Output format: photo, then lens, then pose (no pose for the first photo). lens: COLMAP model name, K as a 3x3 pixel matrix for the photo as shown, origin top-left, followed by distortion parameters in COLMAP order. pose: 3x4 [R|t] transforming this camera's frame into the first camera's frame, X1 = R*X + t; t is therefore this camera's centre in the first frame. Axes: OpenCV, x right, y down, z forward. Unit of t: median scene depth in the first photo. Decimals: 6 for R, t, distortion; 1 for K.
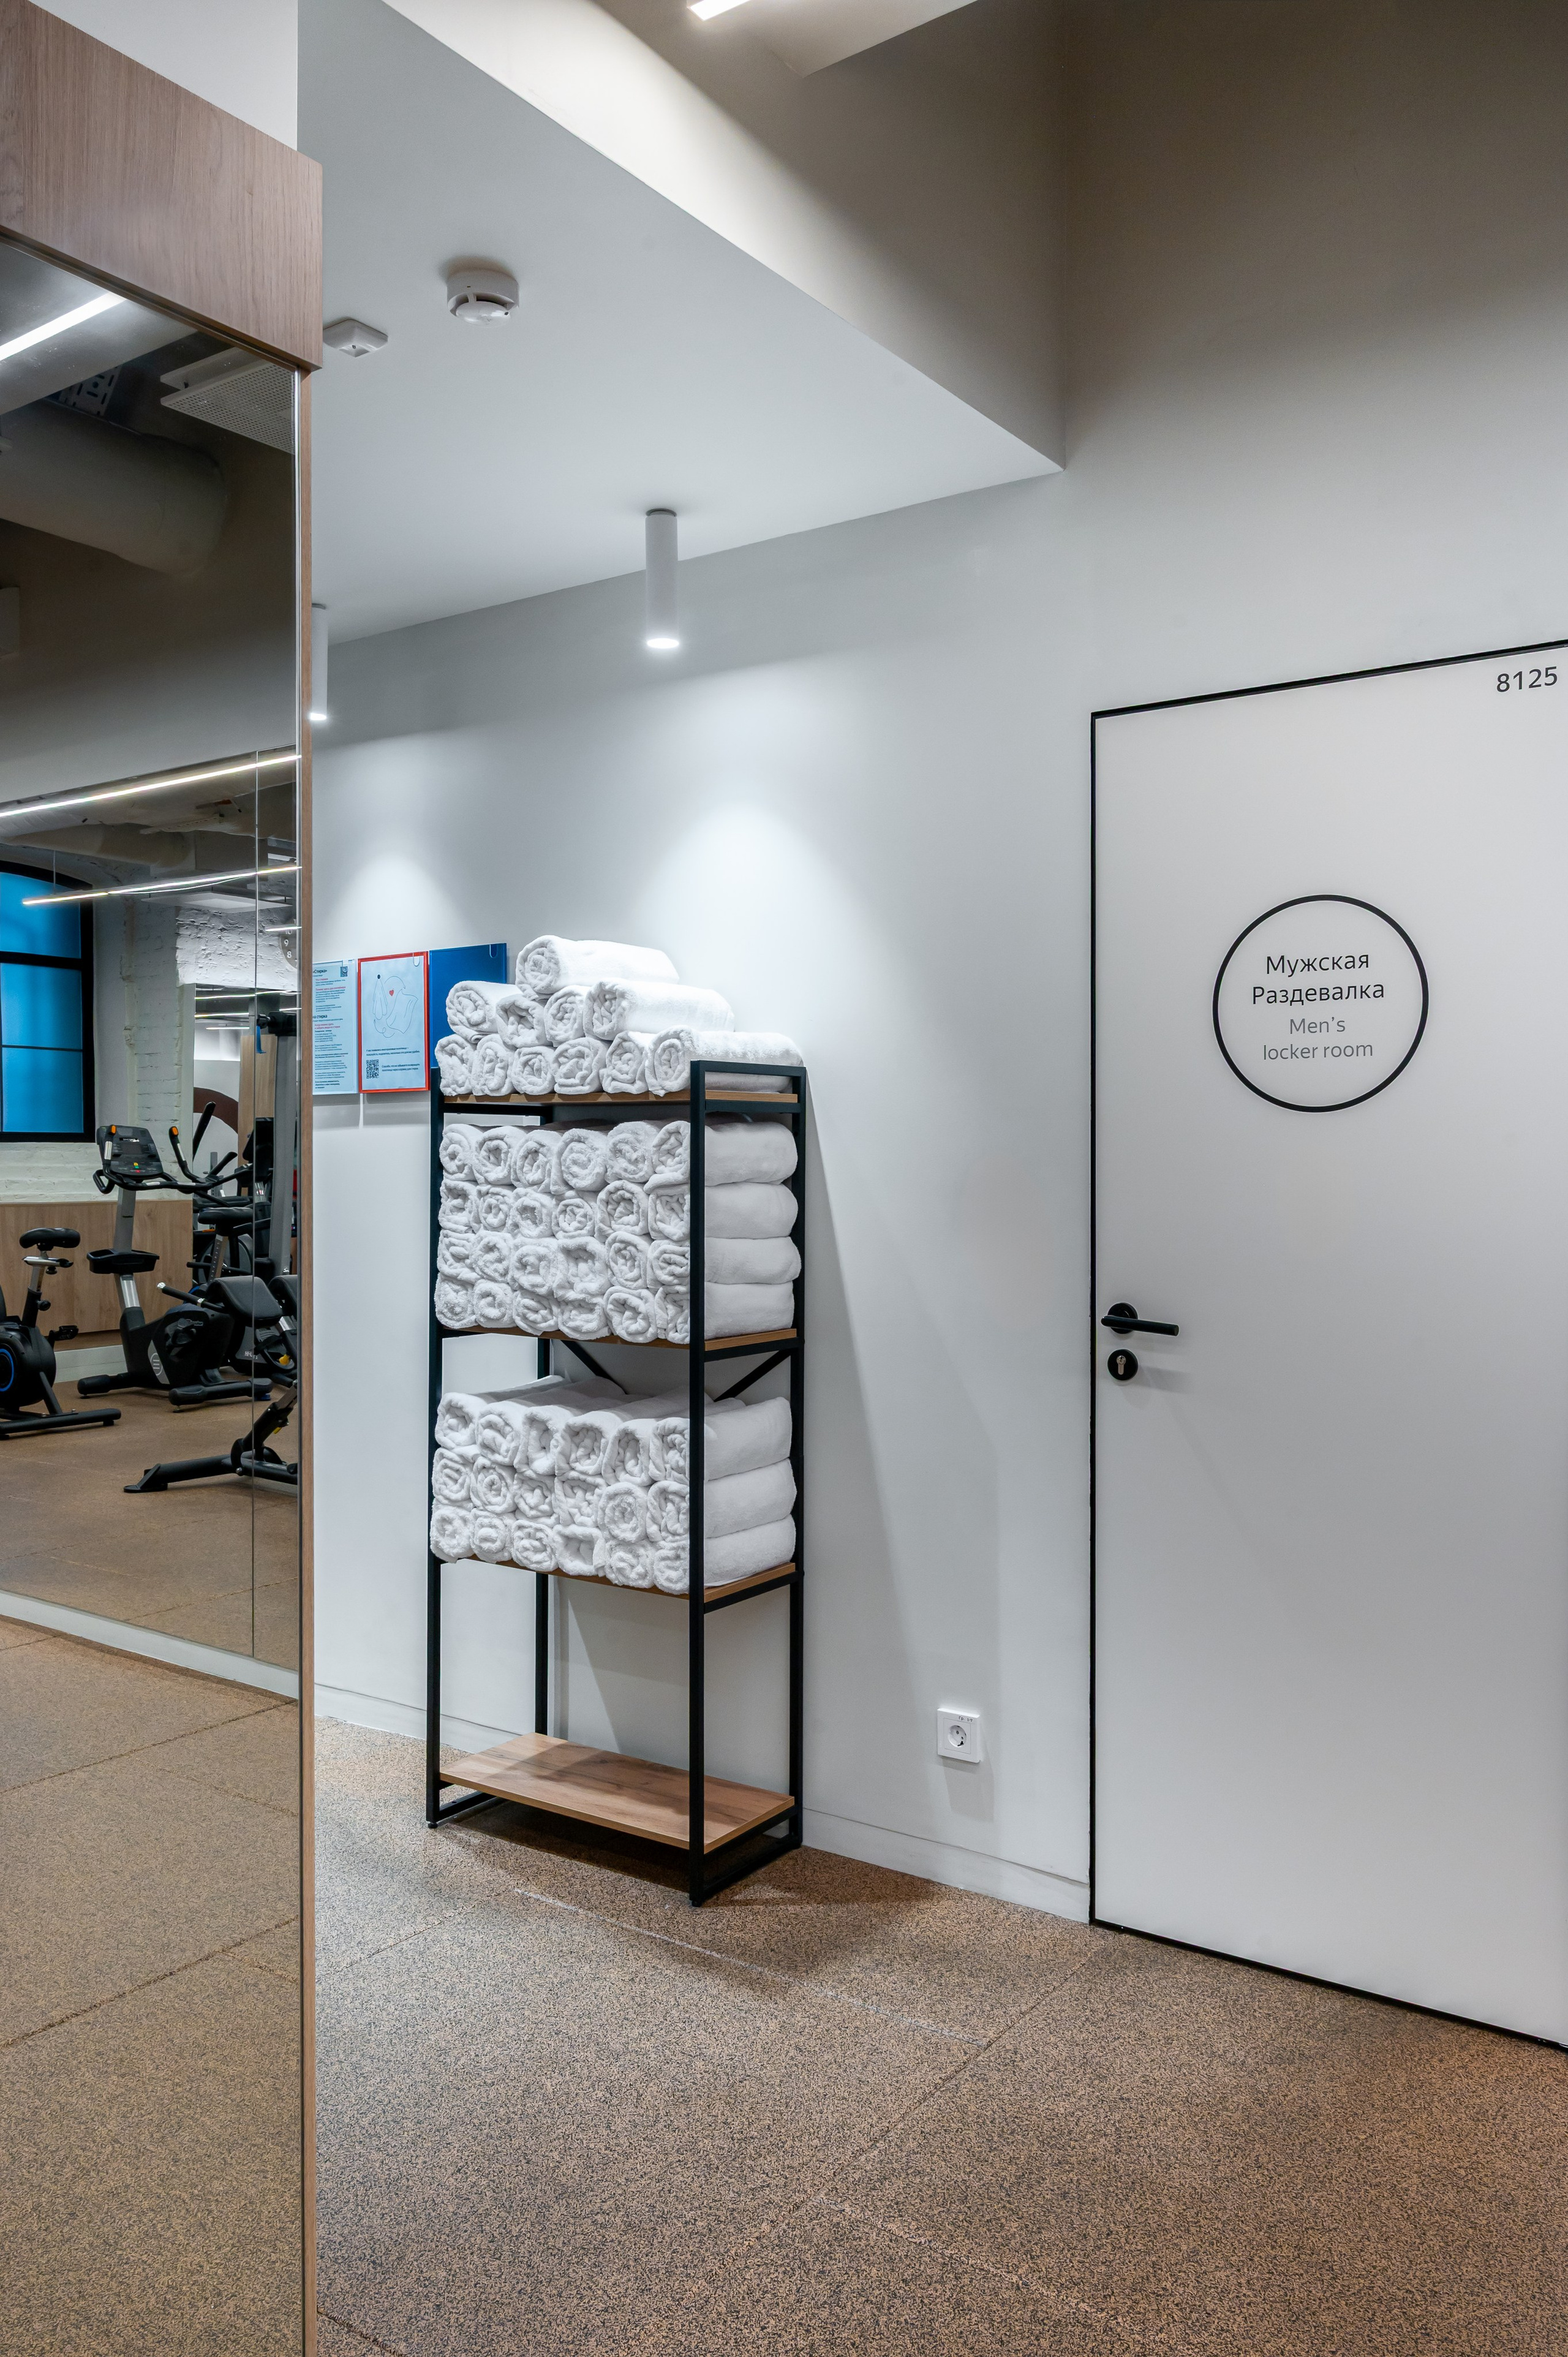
lens RADIAL K [[1853.1, 0, 774.3], [0, 1853.1, 1017.0], [0, 0, 1]] dist [0.000340, -0.002510]
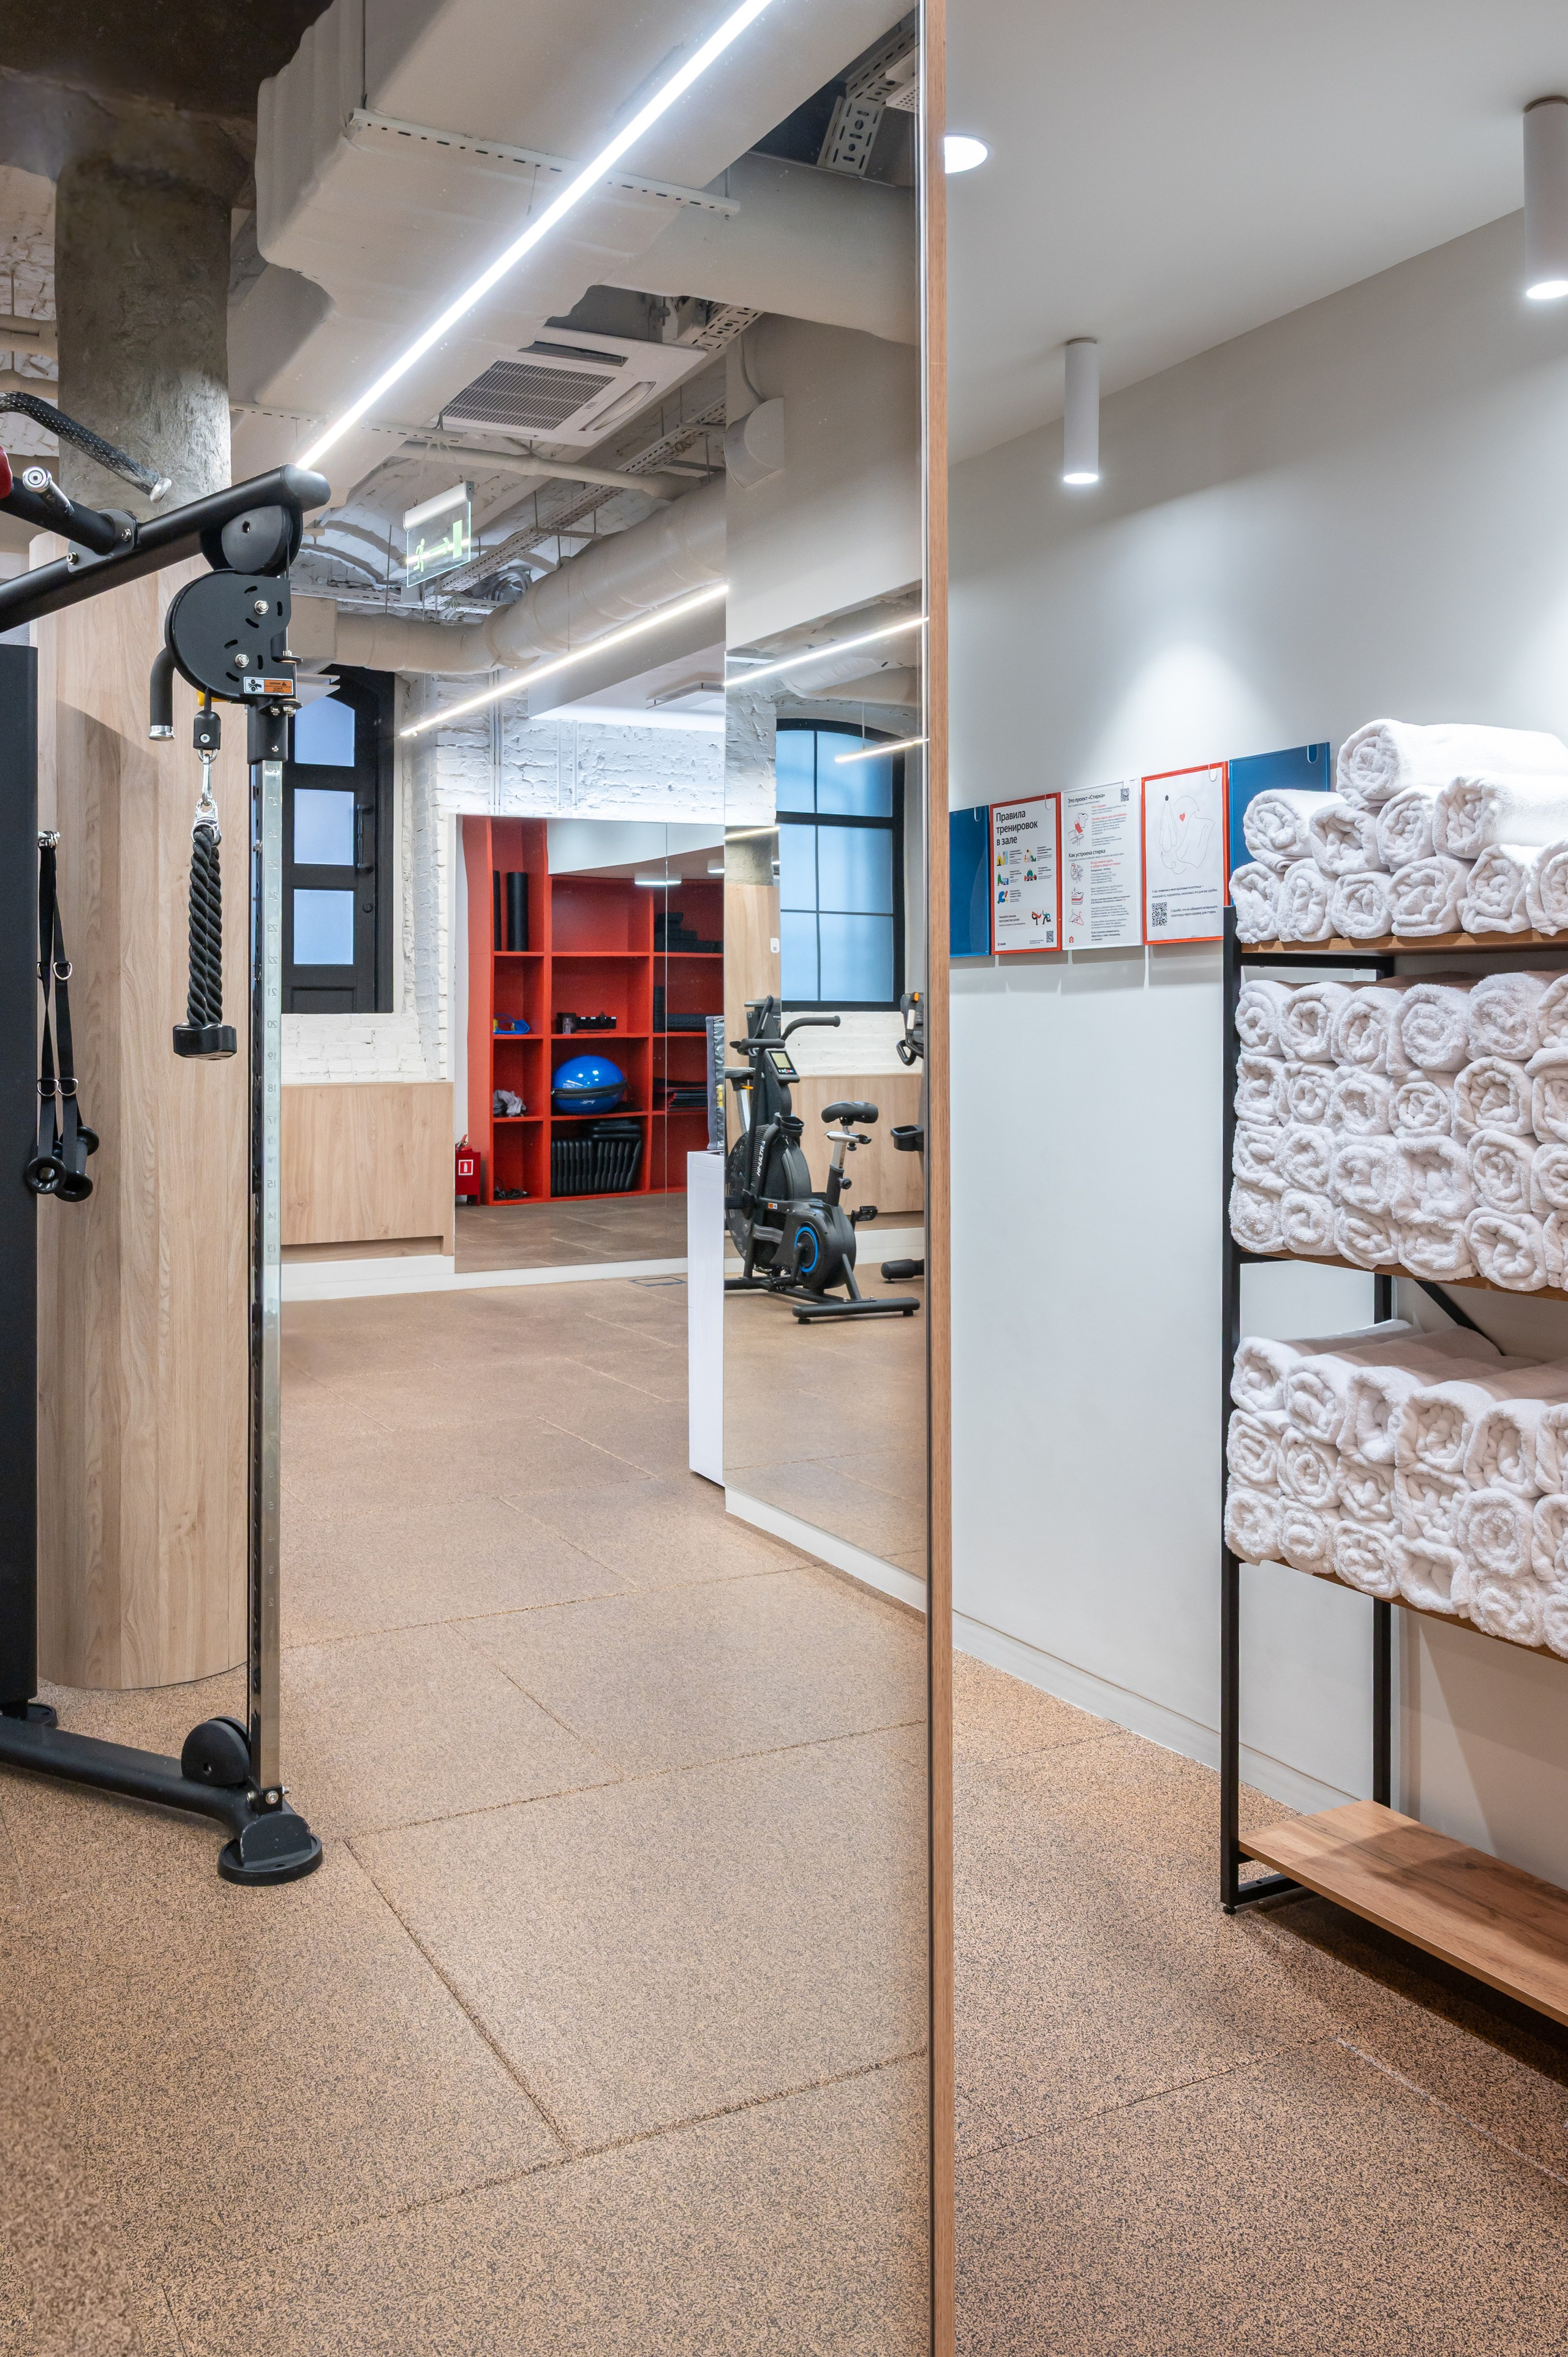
lens RADIAL K [[1853.1, 0, 774.3], [0, 1853.1, 1017.0], [0, 0, 1]] dist [0.000340, -0.002510]
pose [[0.894577, -0.002589, -0.446906, -0.011761], [0.033754, 0.997519, 0.061786, 0.020796], [0.445637, -0.070357, 0.892445, 0.256192]]
